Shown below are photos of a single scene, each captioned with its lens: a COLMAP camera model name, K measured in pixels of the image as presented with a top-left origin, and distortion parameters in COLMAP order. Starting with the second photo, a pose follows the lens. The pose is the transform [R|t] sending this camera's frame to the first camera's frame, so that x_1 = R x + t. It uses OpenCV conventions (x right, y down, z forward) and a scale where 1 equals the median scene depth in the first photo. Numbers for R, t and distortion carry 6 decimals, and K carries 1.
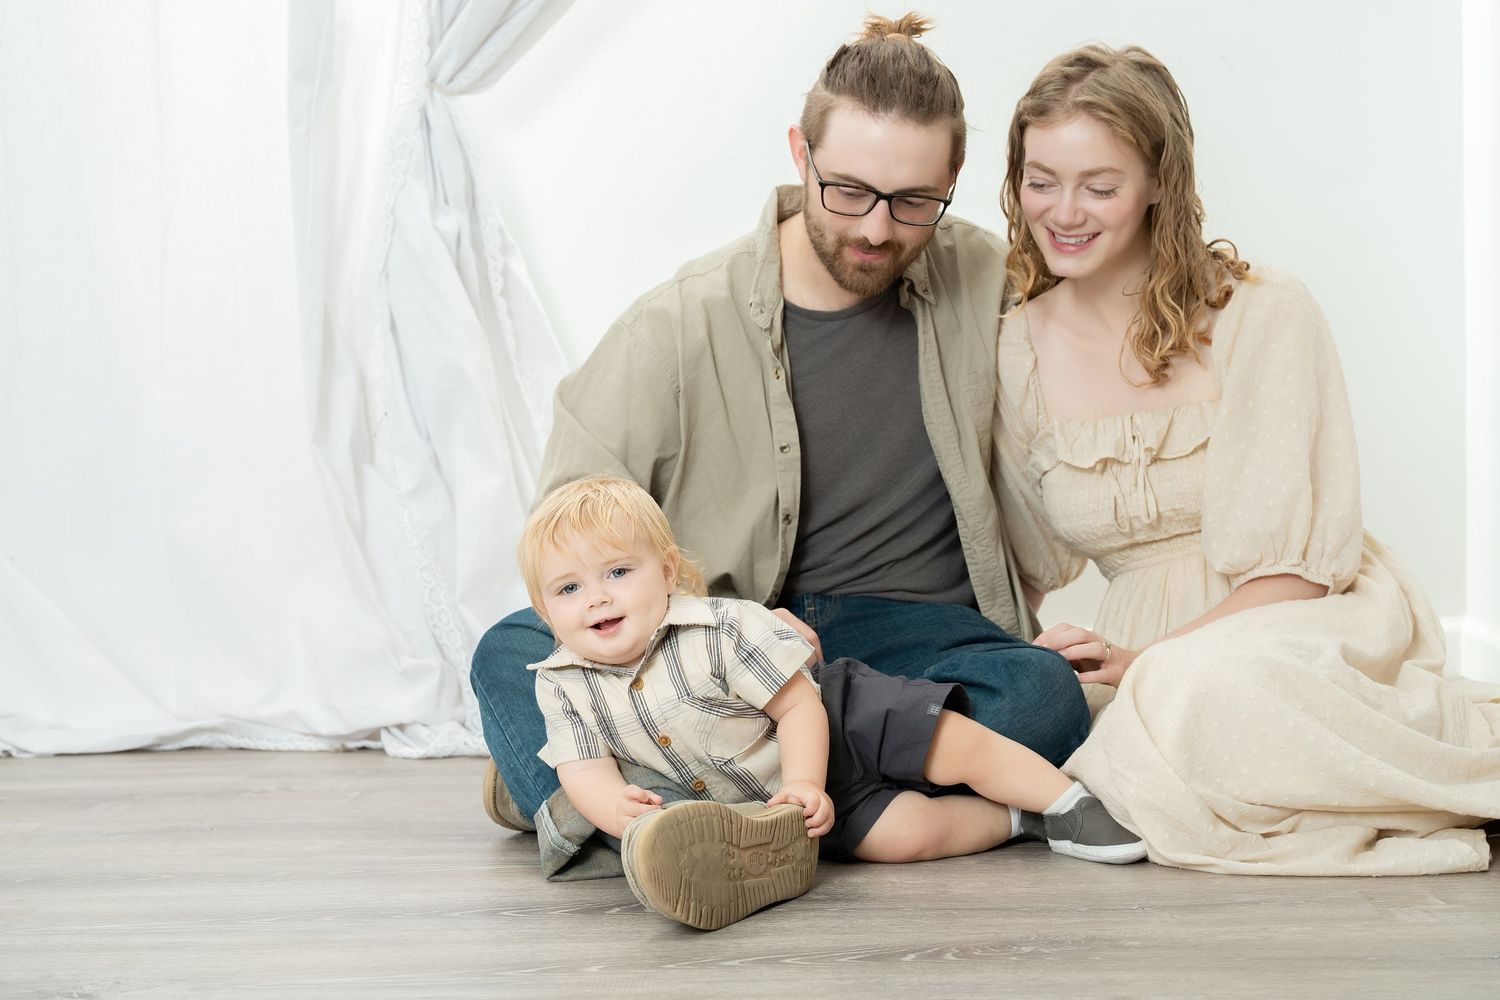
lens RADIAL K [[2417.4, 0, 750.9], [0, 2417.4, 498.6], [0, 0, 1]] dist [0.023251, 0.000000]
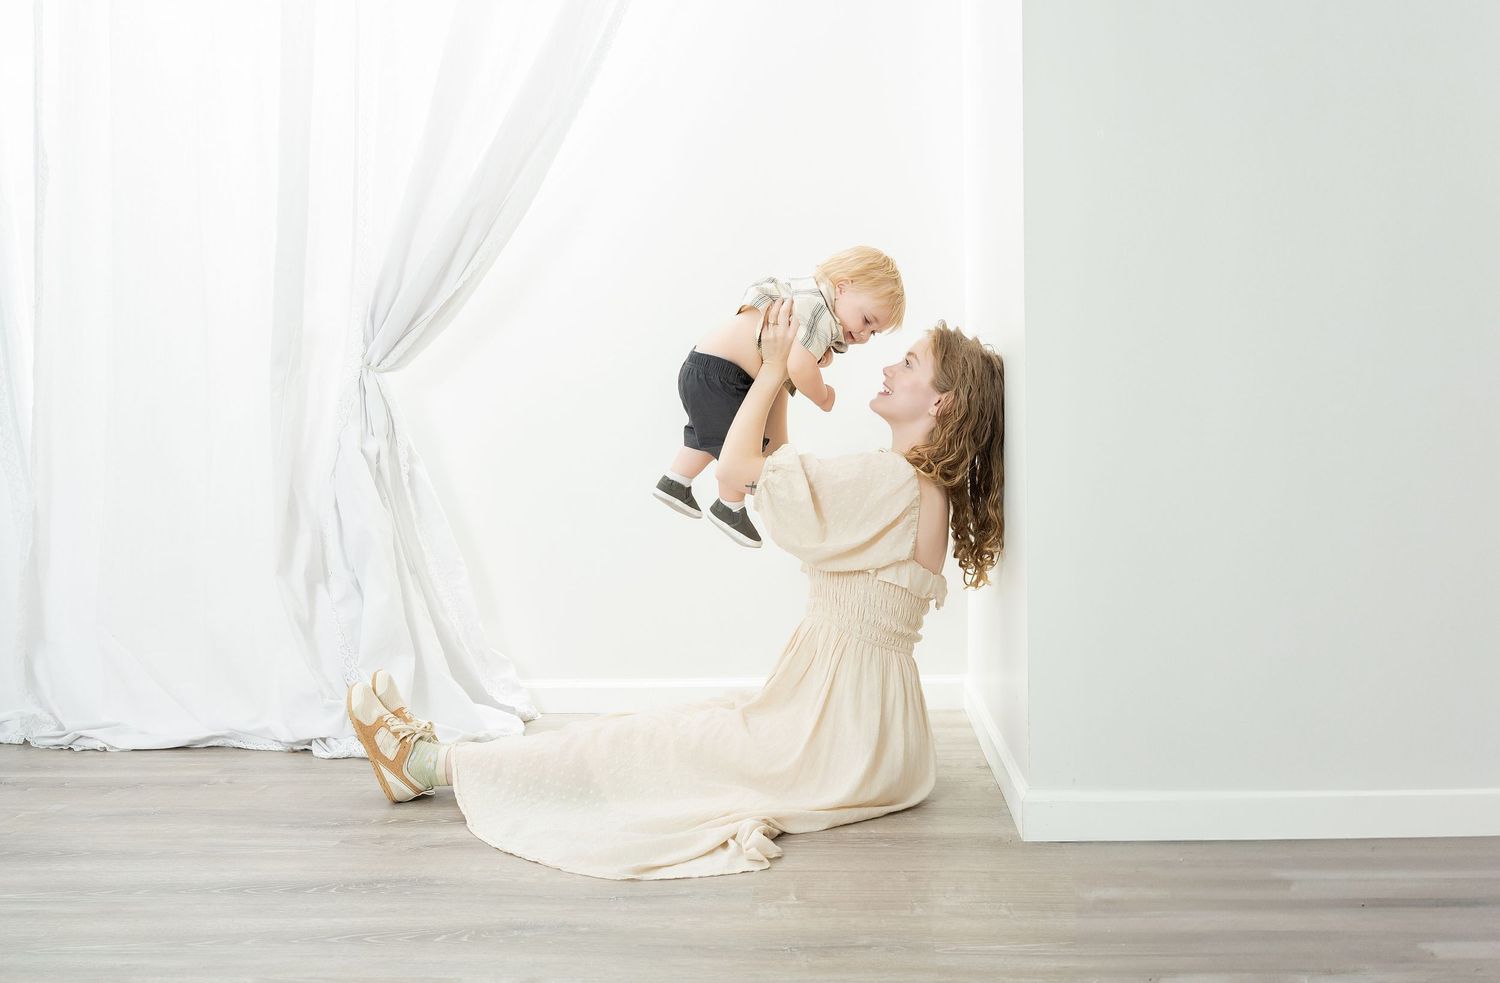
lens RADIAL K [[1296.7, 0, 754.5], [0, 1296.7, 496.1], [0, 0, 1]] dist [0.010614, -0.007921]
pose [[0.999785, 0.012697, -0.016407, 0.173887], [-0.013302, 0.999215, -0.037317, -0.047925], [0.015920, 0.037528, 0.999169, 0.068238]]
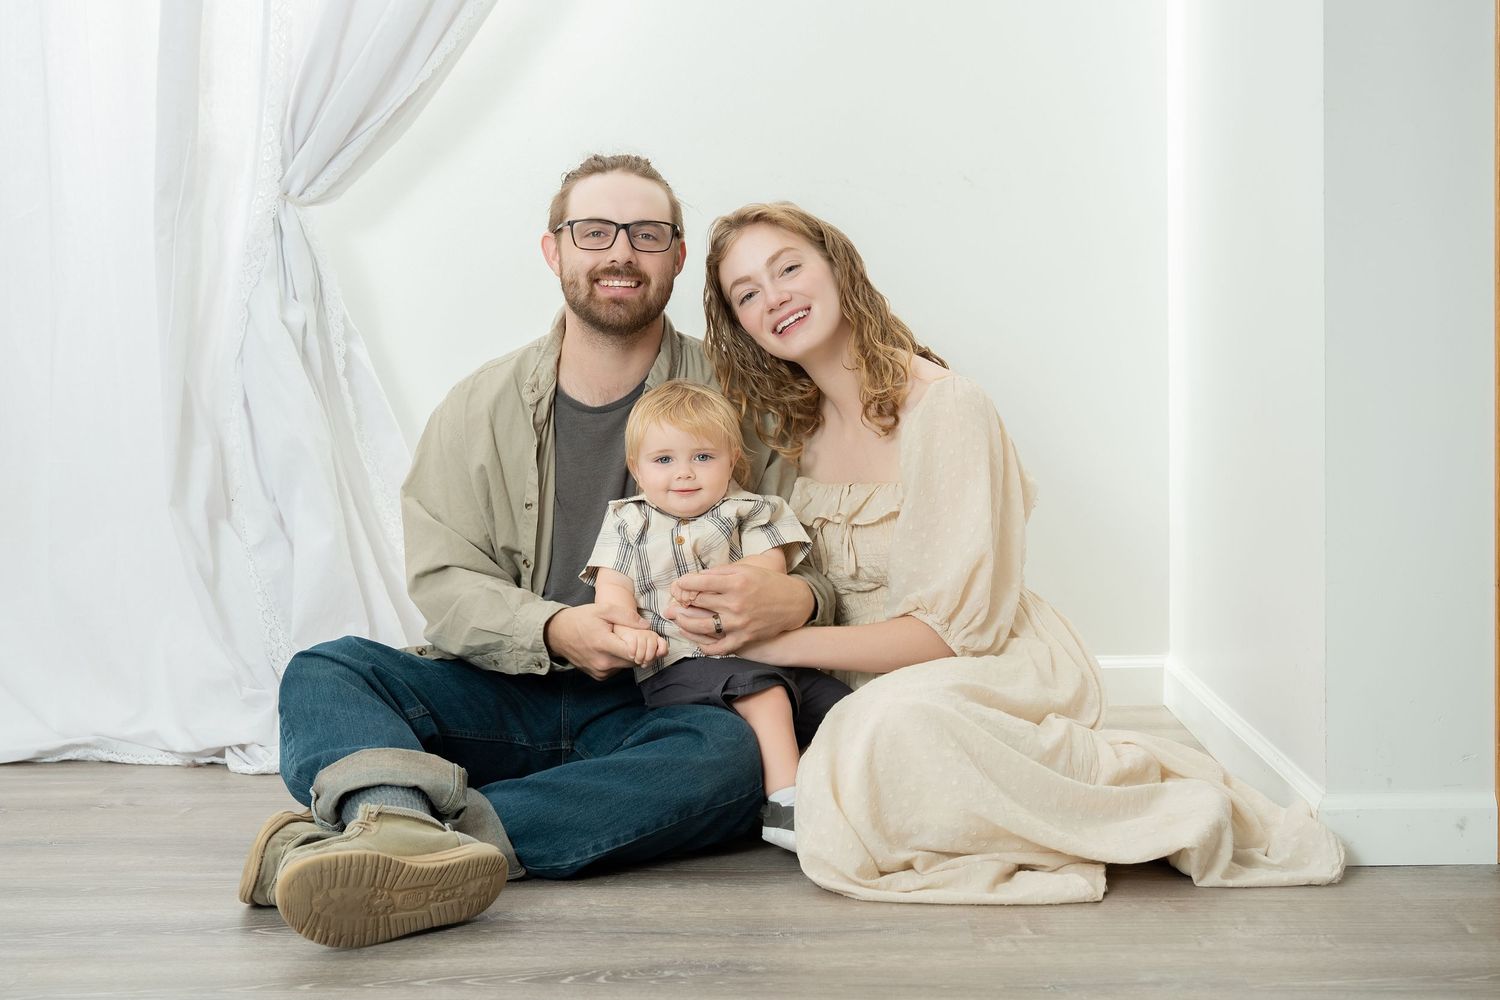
lens RADIAL K [[2130.2, 0, 706.8], [0, 2130.2, 457.6], [0, 0, 1]] dist [0.014163, 0.000000]
pose [[0.999946, 0.010167, -0.002083, 0.080741], [-0.010195, 0.999857, -0.013521, -0.033890], [0.001945, 0.013541, 0.999906, -0.038047]]
